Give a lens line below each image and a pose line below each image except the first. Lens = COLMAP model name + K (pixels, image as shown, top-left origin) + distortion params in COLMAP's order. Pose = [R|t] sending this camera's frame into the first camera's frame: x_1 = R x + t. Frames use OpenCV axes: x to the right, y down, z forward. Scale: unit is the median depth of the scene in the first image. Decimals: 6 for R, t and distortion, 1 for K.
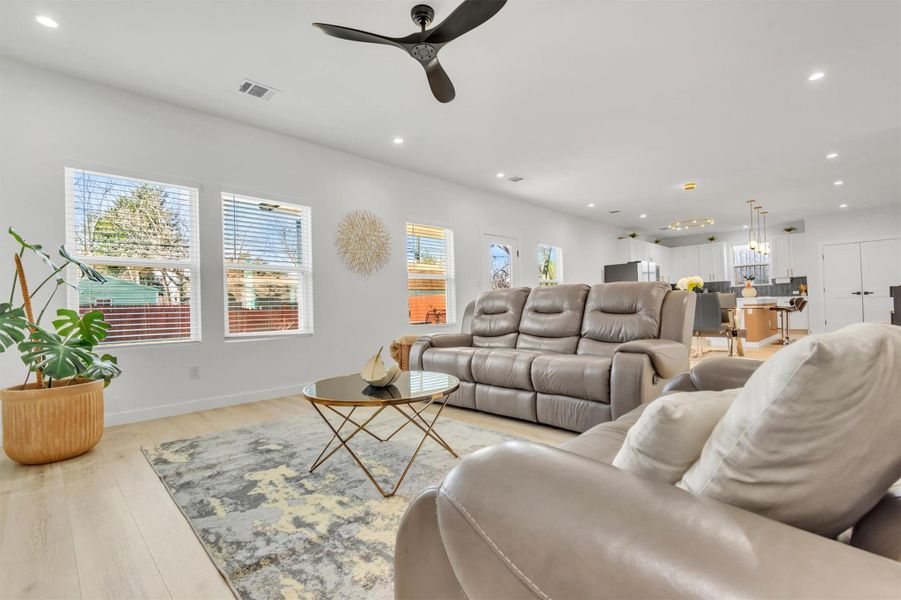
lens RADIAL K [[416.5, 0, 450.7], [0, 416.5, 300.4], [0, 0, 1]] dist [0.001223, 0.000296]
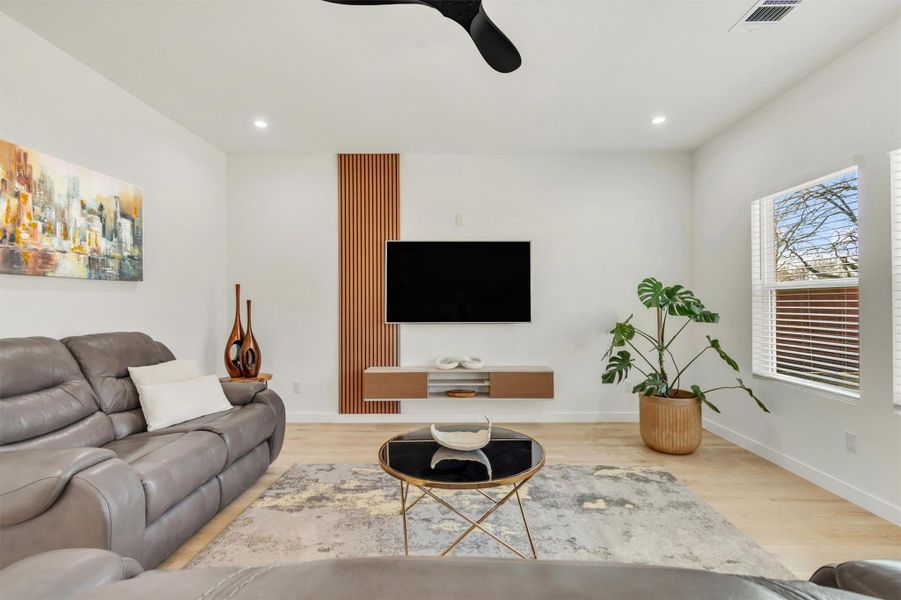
lens RADIAL K [[416.5, 0, 454.5], [0, 416.5, 302.9], [0, 0, 1]] dist [0.001223, 0.000296]
pose [[-0.715622, 0.030330, -0.697829, 0.440389], [0.038388, 0.999255, 0.004064, -0.114667], [0.697432, -0.023880, -0.716253, 1.506852]]
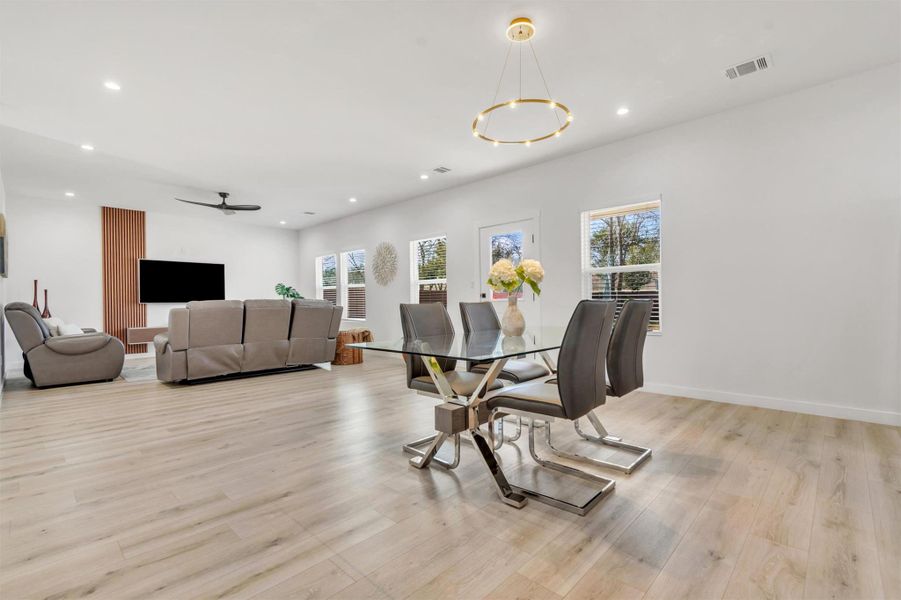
lens RADIAL K [[416.5, 0, 456.7], [0, 416.5, 302.0], [0, 0, 1]] dist [0.001223, 0.000296]
pose [[0.018313, 0.028104, -0.999437, 2.450185], [0.030677, 0.999118, 0.028657, -0.069090], [0.999362, -0.031184, 0.017435, 2.349719]]
